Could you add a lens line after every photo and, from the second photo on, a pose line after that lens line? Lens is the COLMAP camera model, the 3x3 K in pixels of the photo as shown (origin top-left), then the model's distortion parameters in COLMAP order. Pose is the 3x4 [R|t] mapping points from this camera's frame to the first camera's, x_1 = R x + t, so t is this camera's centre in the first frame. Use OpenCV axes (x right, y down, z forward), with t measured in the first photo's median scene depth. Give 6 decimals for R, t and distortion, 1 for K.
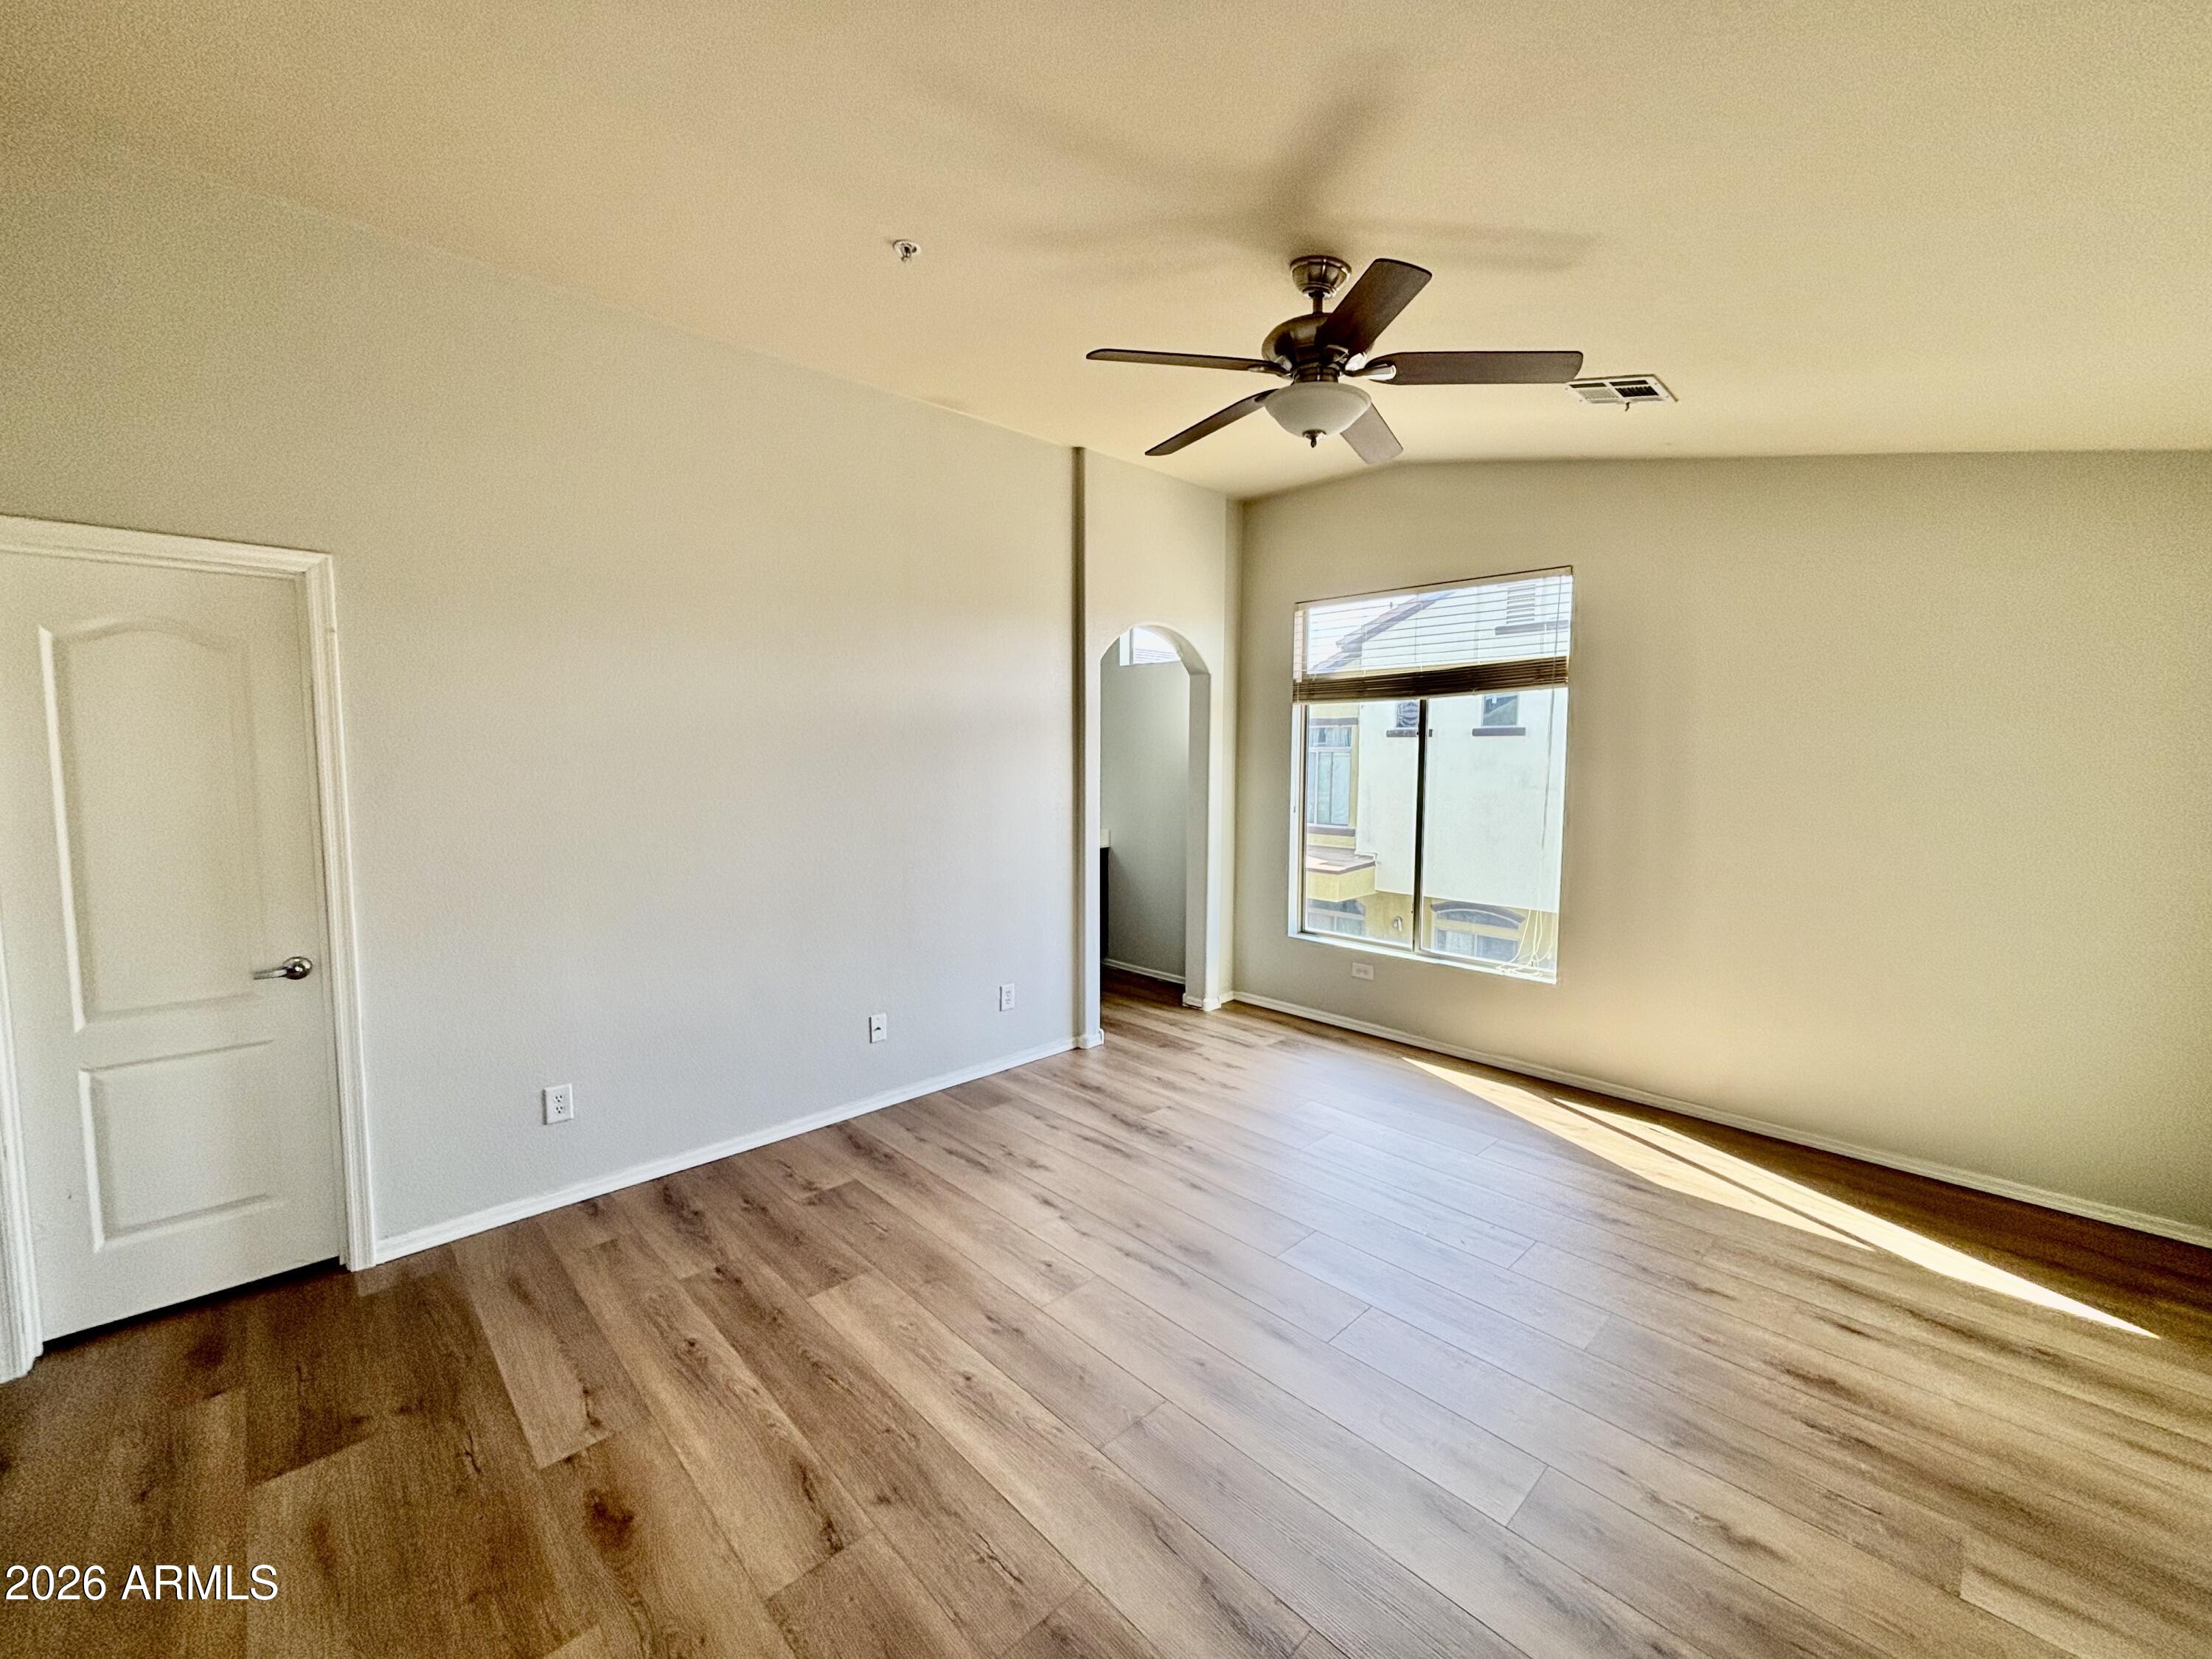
lens RADIAL K [[905.4, 0, 1118.2], [0, 905.4, 797.8], [0, 0, 1]] dist [0.001189, -0.000114]
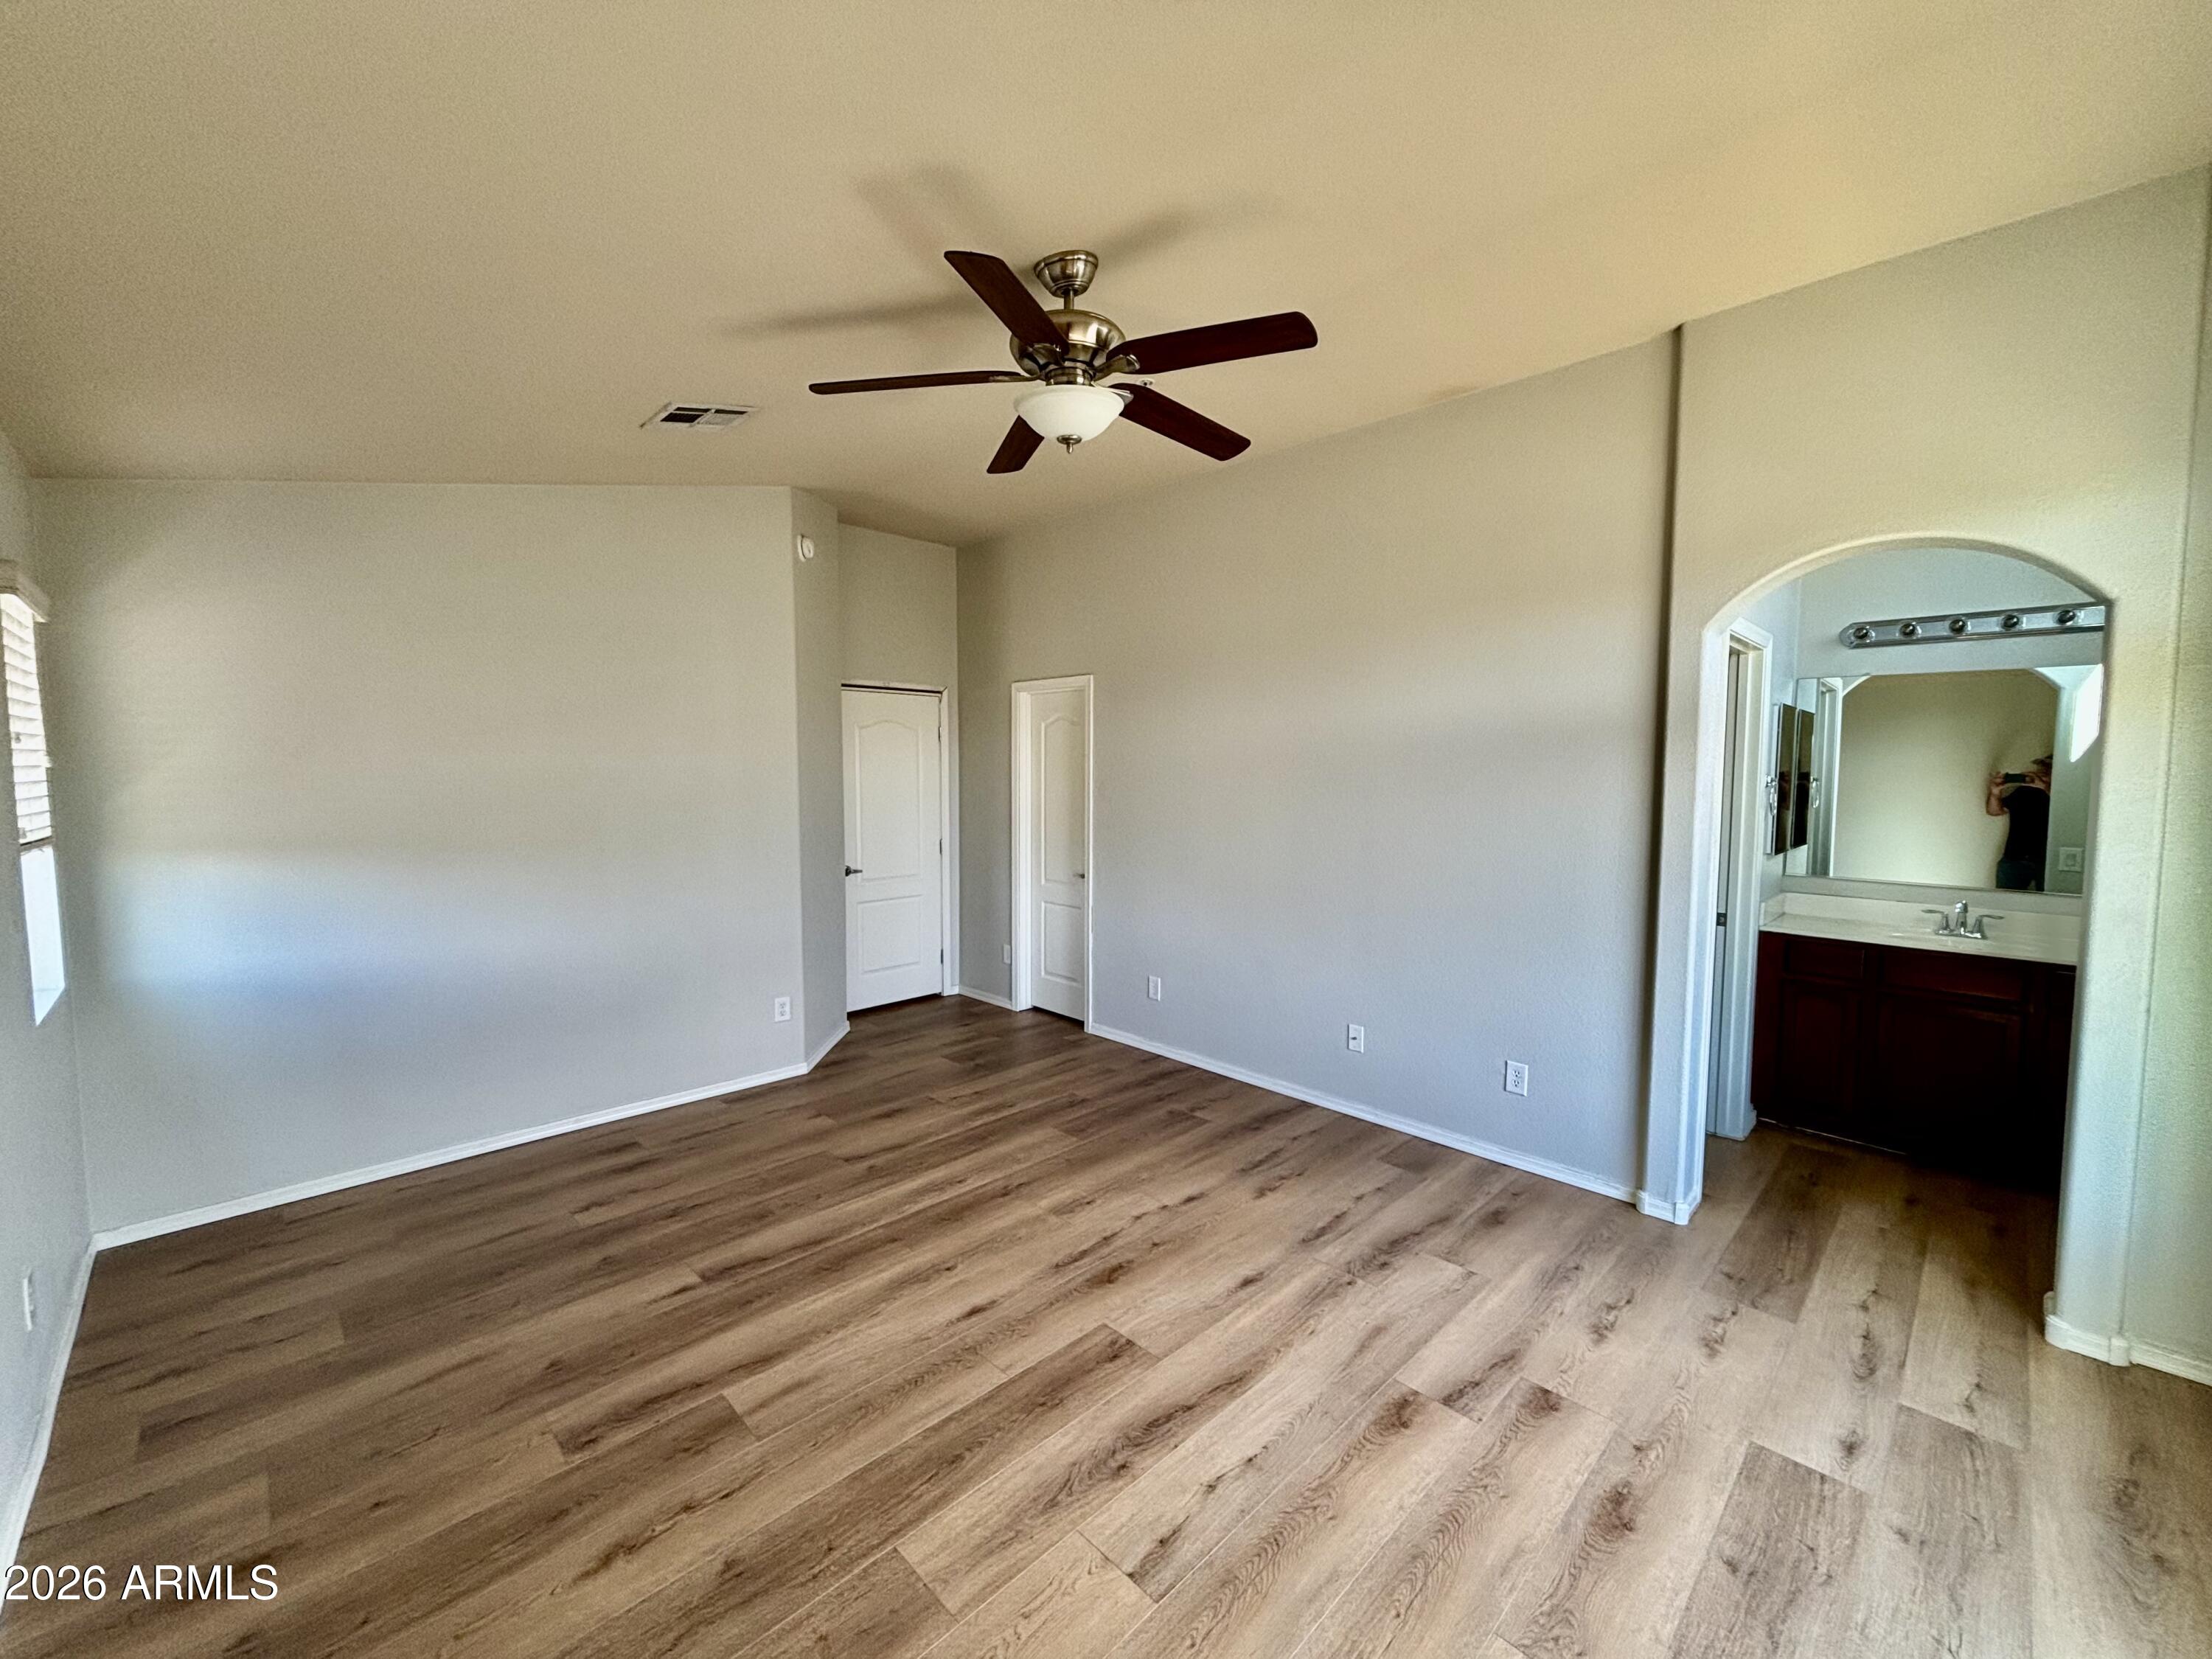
lens RADIAL K [[887.3, 0, 1106.0], [0, 887.3, 829.5], [0, 0, 1]] dist [-0.000733, -0.000195]
pose [[0.007067, 0.076099, -0.997075, 0.964455], [-0.057819, 0.995463, 0.075566, -0.066381], [0.998302, 0.057116, 0.011435, 0.885308]]
